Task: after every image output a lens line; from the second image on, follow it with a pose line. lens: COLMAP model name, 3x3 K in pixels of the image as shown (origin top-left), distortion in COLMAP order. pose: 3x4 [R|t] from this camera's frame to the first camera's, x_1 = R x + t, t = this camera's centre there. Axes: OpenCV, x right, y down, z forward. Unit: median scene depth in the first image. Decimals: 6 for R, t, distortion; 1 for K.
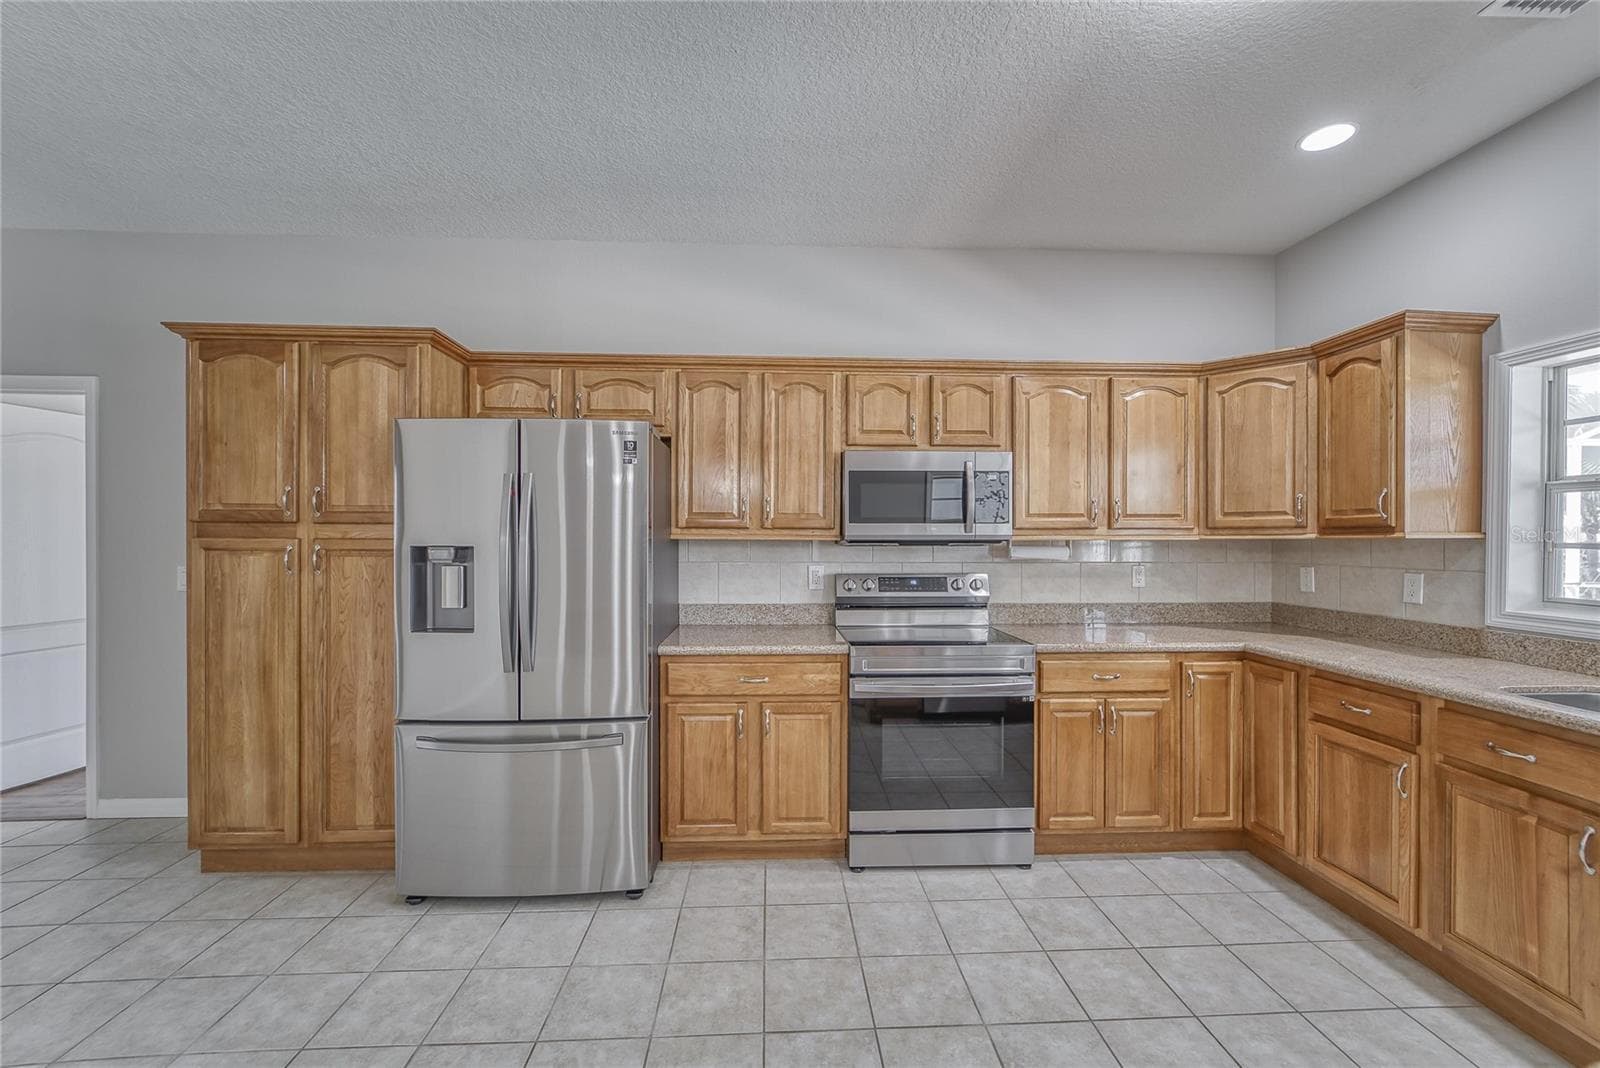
lens RADIAL K [[648.9, 0, 800.9], [0, 648.9, 538.6], [0, 0, 1]] dist [0.001246, -0.000007]
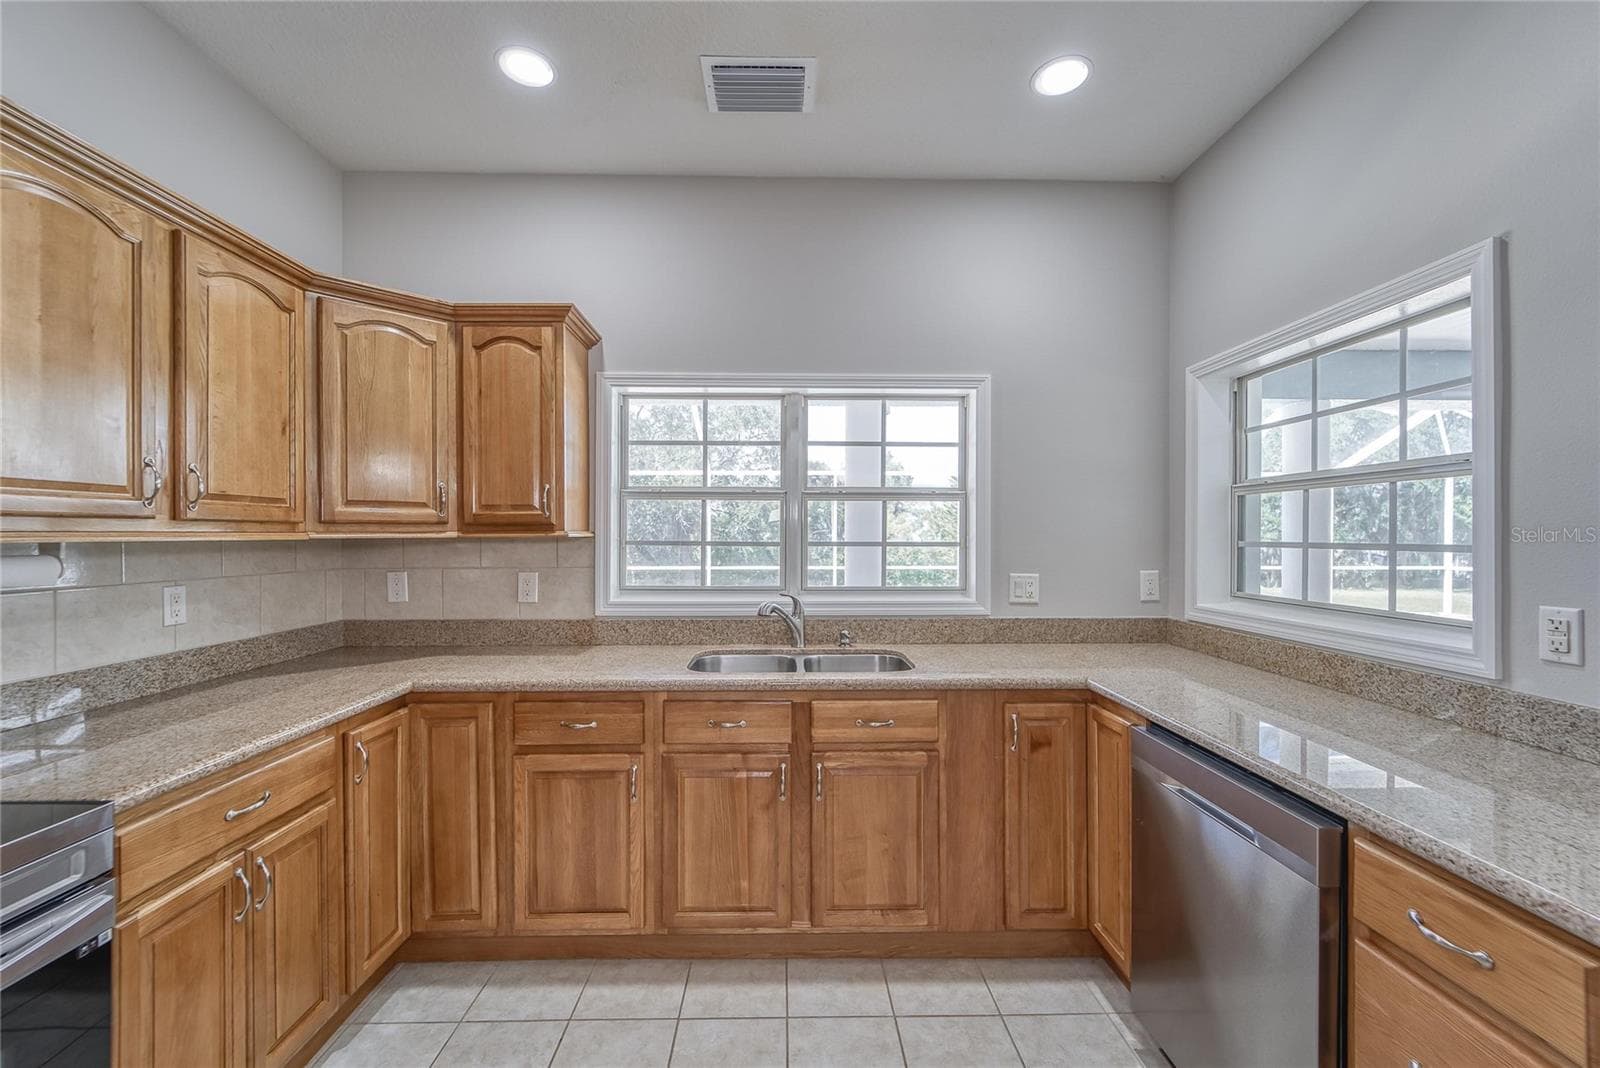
lens RADIAL K [[648.9, 0, 800.9], [0, 648.9, 538.6], [0, 0, 1]] dist [0.001246, -0.000007]
pose [[0.036268, -0.005120, 0.999329, -0.029648], [0.002129, 0.999985, 0.005046, -0.001815], [-0.999340, 0.001945, 0.036278, 0.536959]]
